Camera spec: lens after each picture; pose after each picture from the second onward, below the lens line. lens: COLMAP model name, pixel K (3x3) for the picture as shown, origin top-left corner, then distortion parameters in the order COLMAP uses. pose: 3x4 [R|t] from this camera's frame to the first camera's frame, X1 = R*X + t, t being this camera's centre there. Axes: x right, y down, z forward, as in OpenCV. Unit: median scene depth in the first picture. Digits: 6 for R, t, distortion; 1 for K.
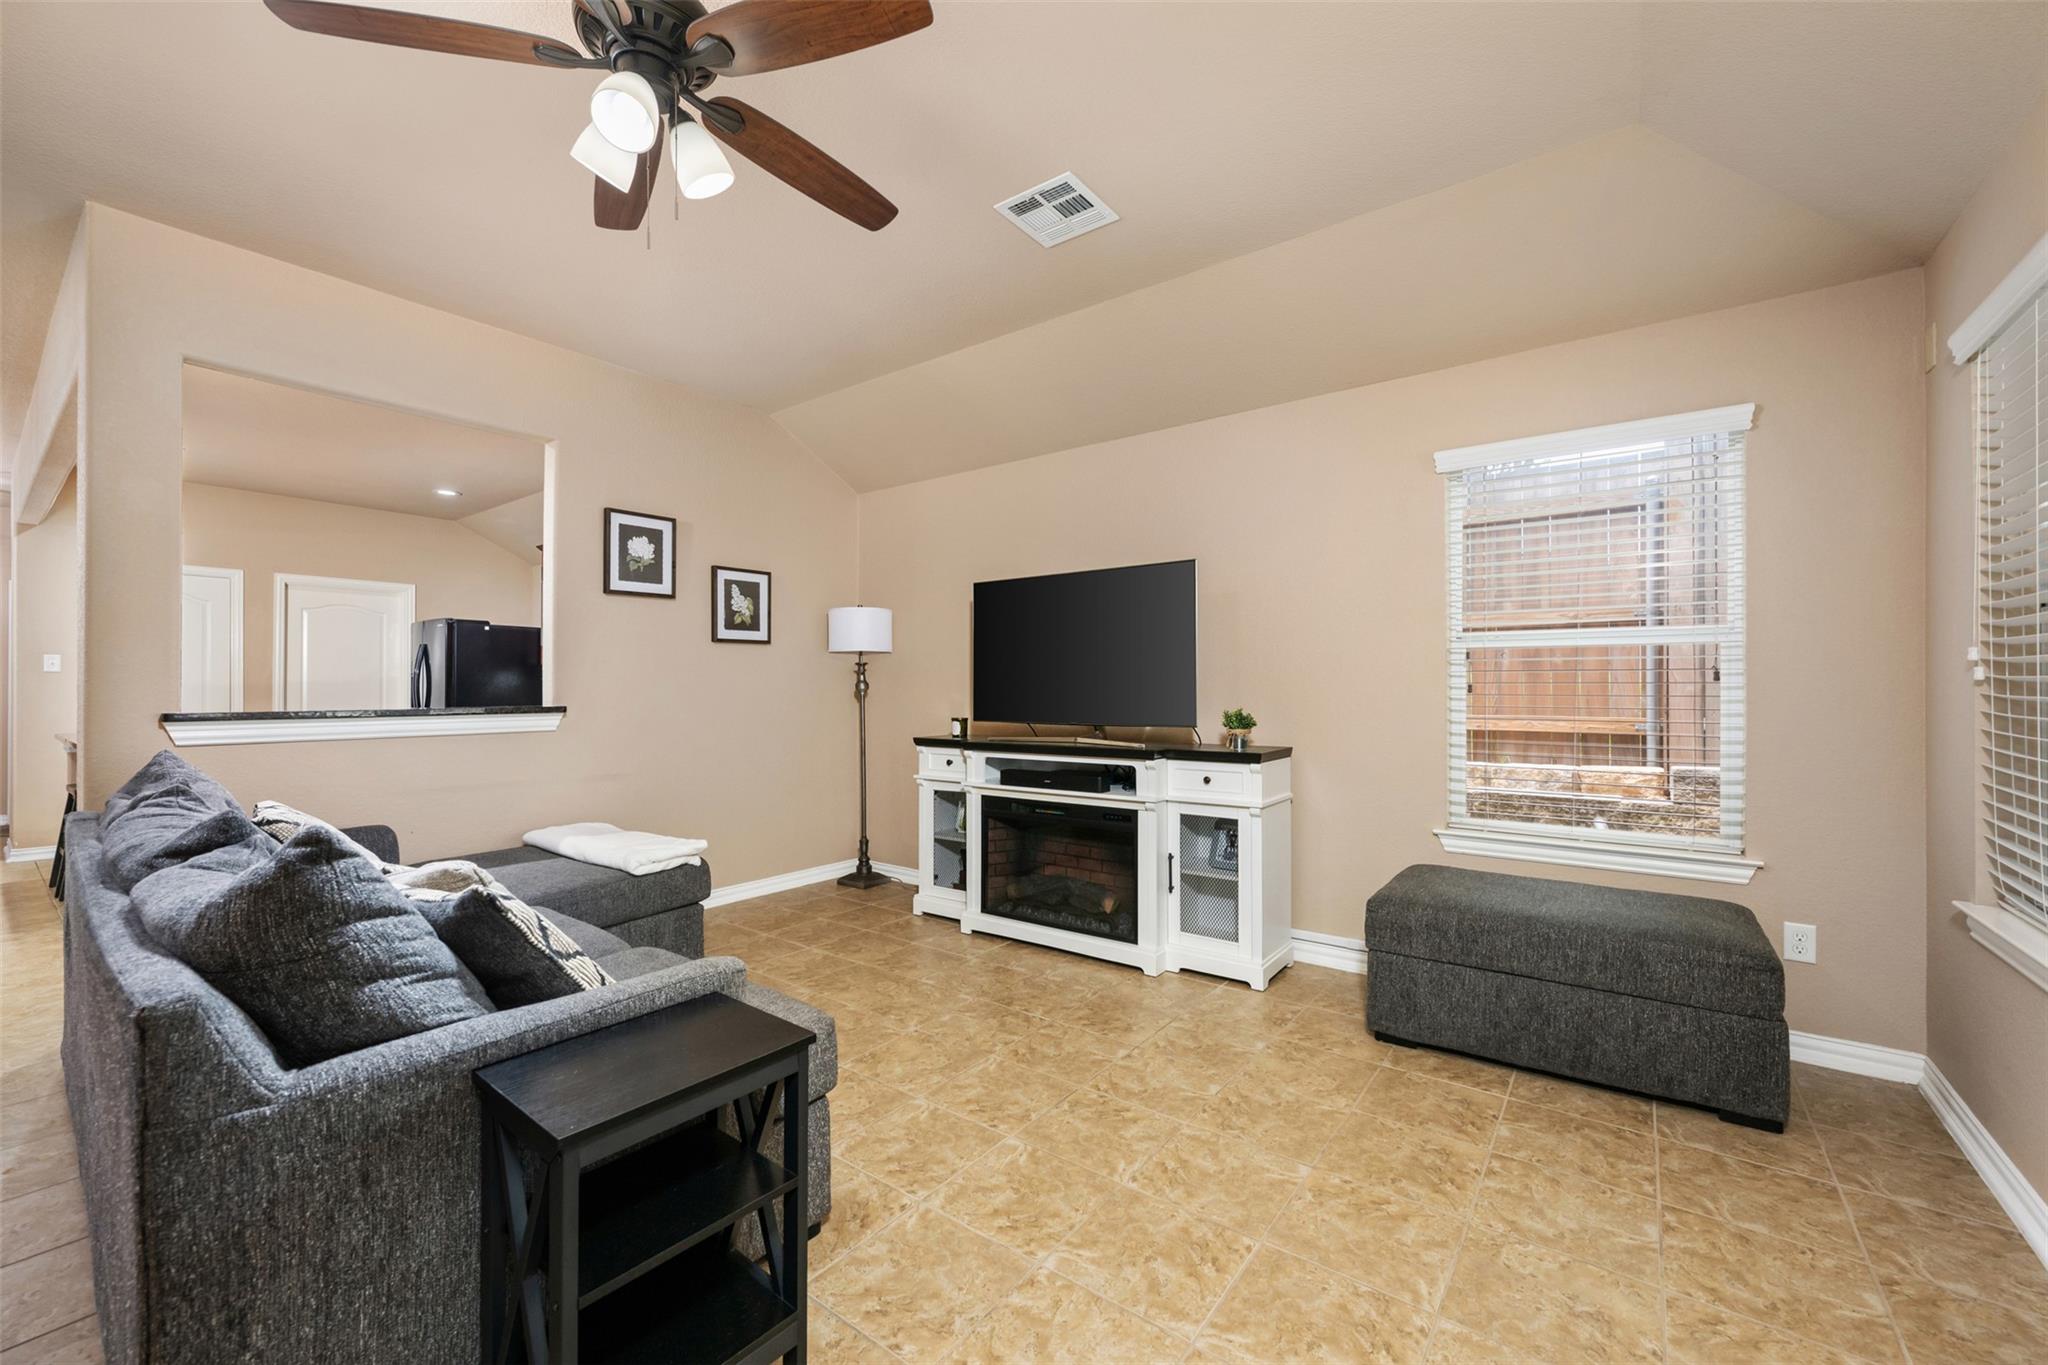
lens RADIAL K [[812.0, 0, 1013.5], [0, 812.0, 682.1], [0, 0, 1]] dist [-0.003047, -0.000354]
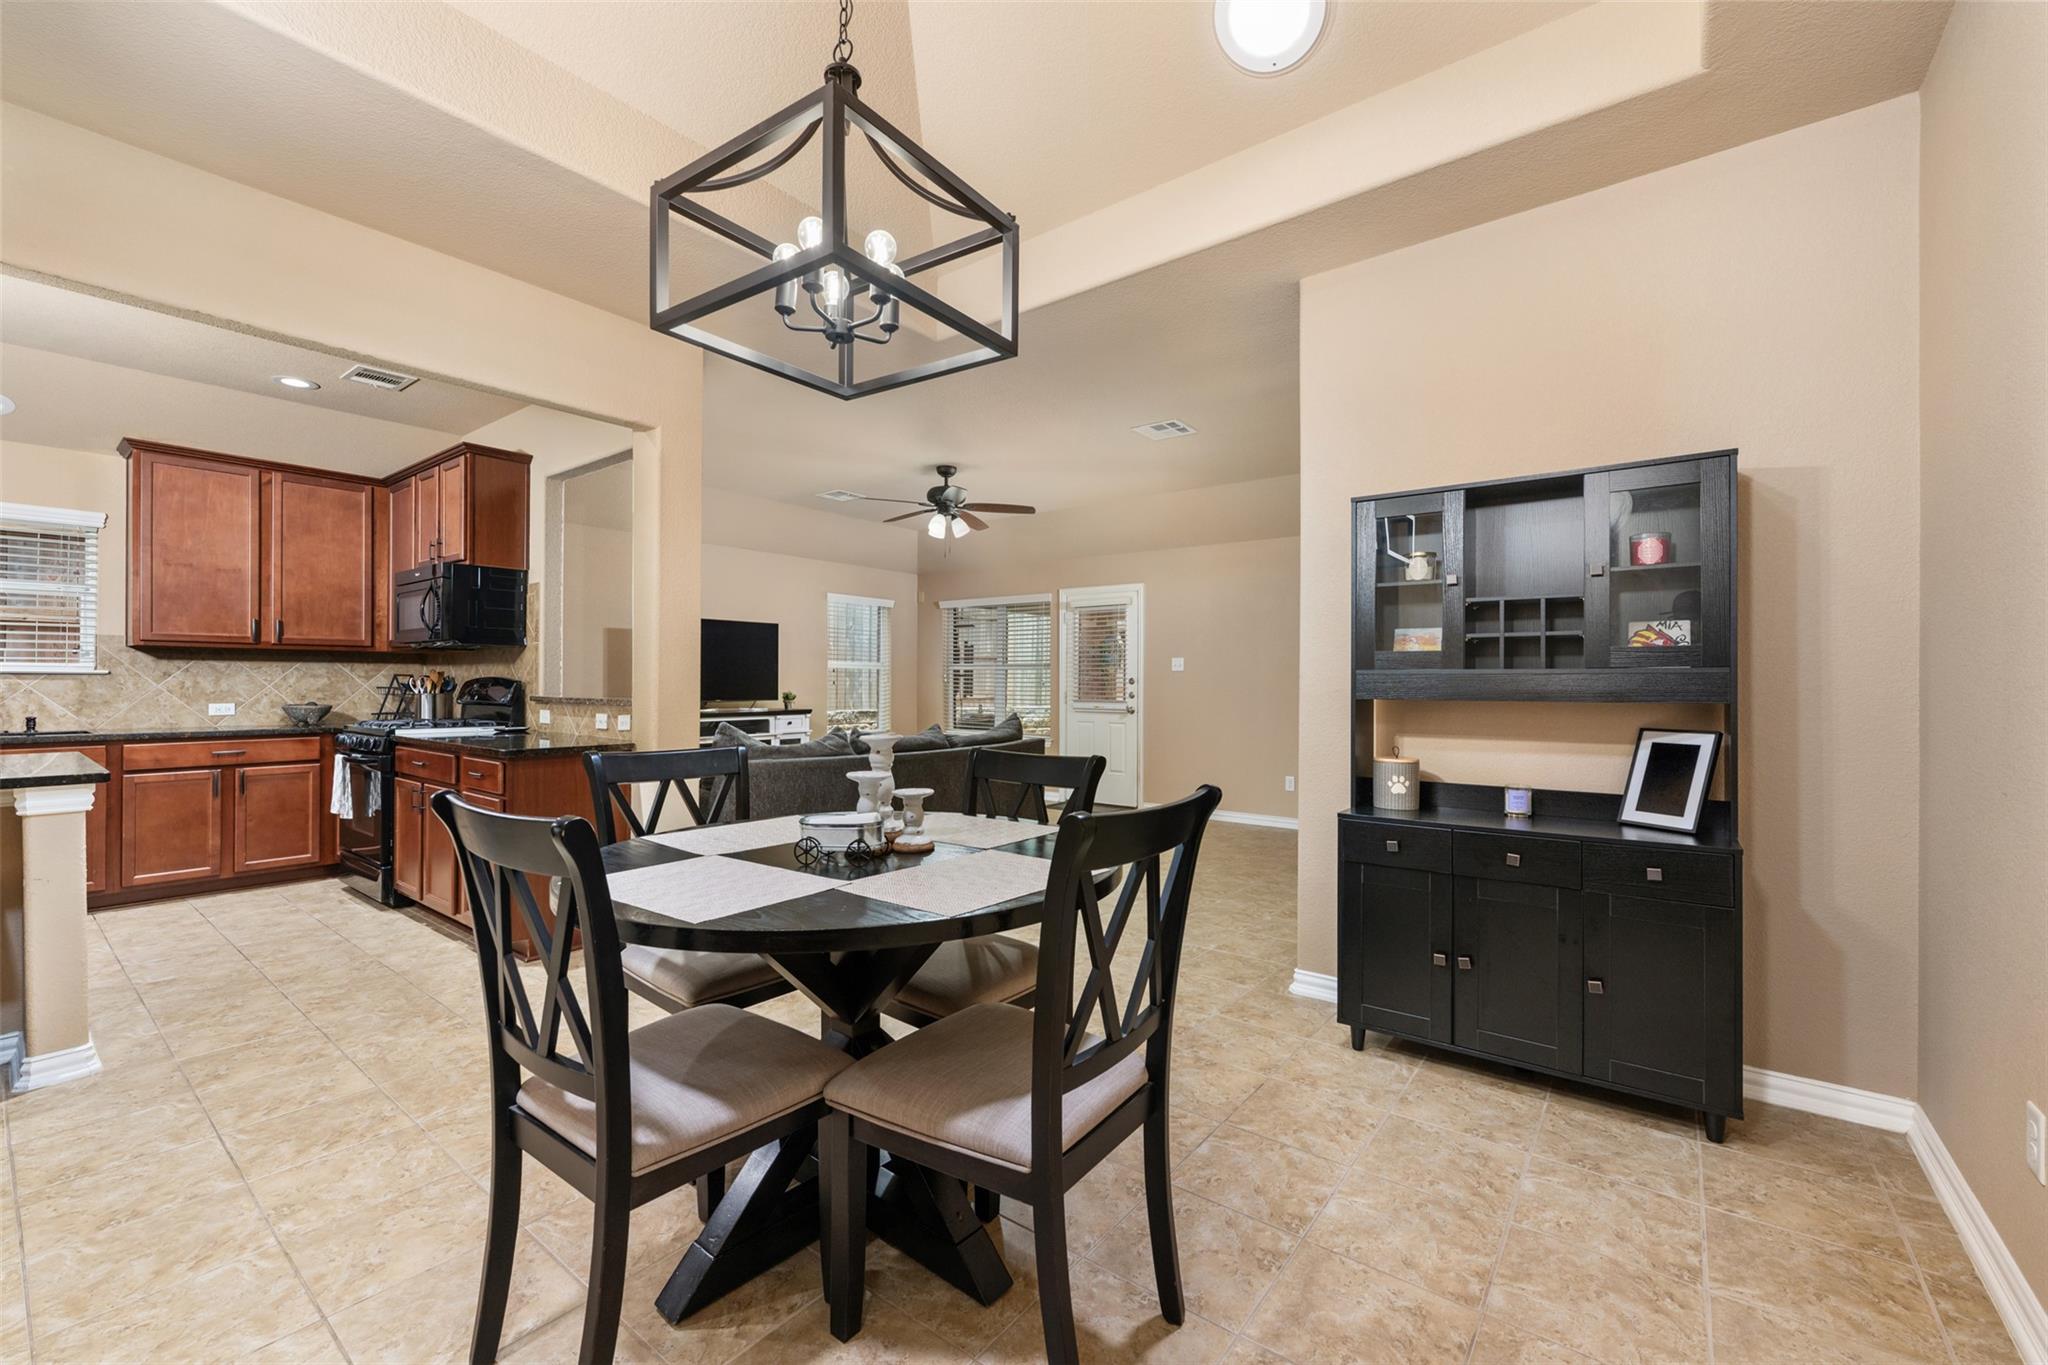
lens RADIAL K [[828.1, 0, 1028.1], [0, 828.1, 697.7], [0, 0, 1]] dist [-0.003732, 0.000592]
pose [[-0.000525, -0.021227, 0.999775, -2.099116], [-0.016270, 0.999643, 0.021216, -0.011209], [-0.999867, -0.016255, -0.000870, 0.330822]]
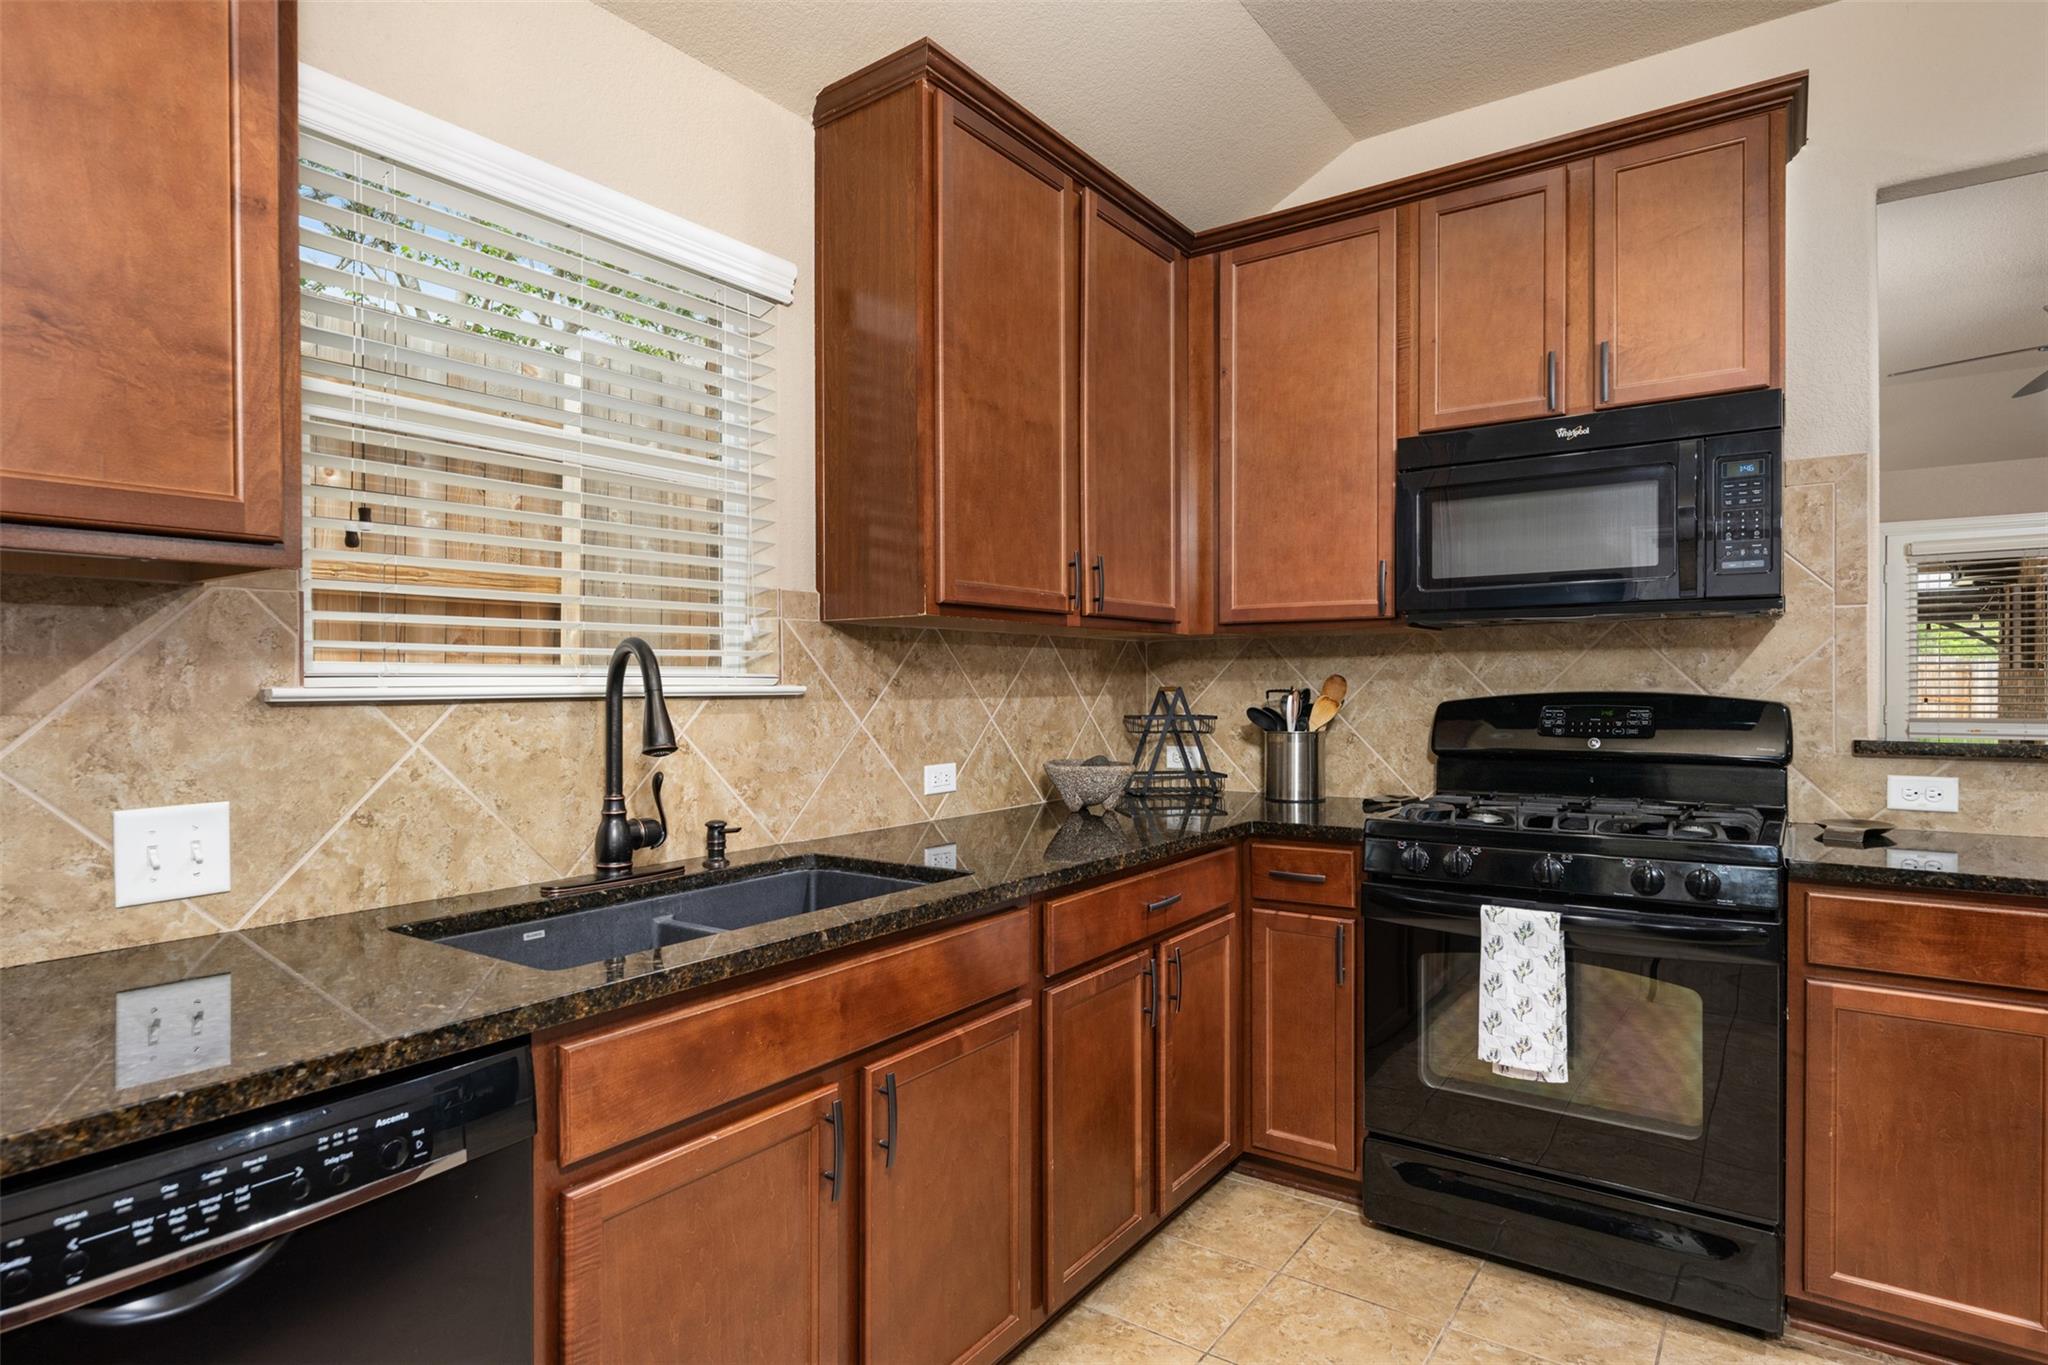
lens RADIAL K [[1101.0, 0, 1023.6], [0, 1101.0, 693.0], [0, 0, 1]] dist [0.004778, 0.000024]
pose [[-0.037014, -0.008719, 0.999277, -1.399708], [-0.006802, 0.999941, 0.008473, -0.004598], [-0.999292, -0.006484, -0.037071, 1.775039]]
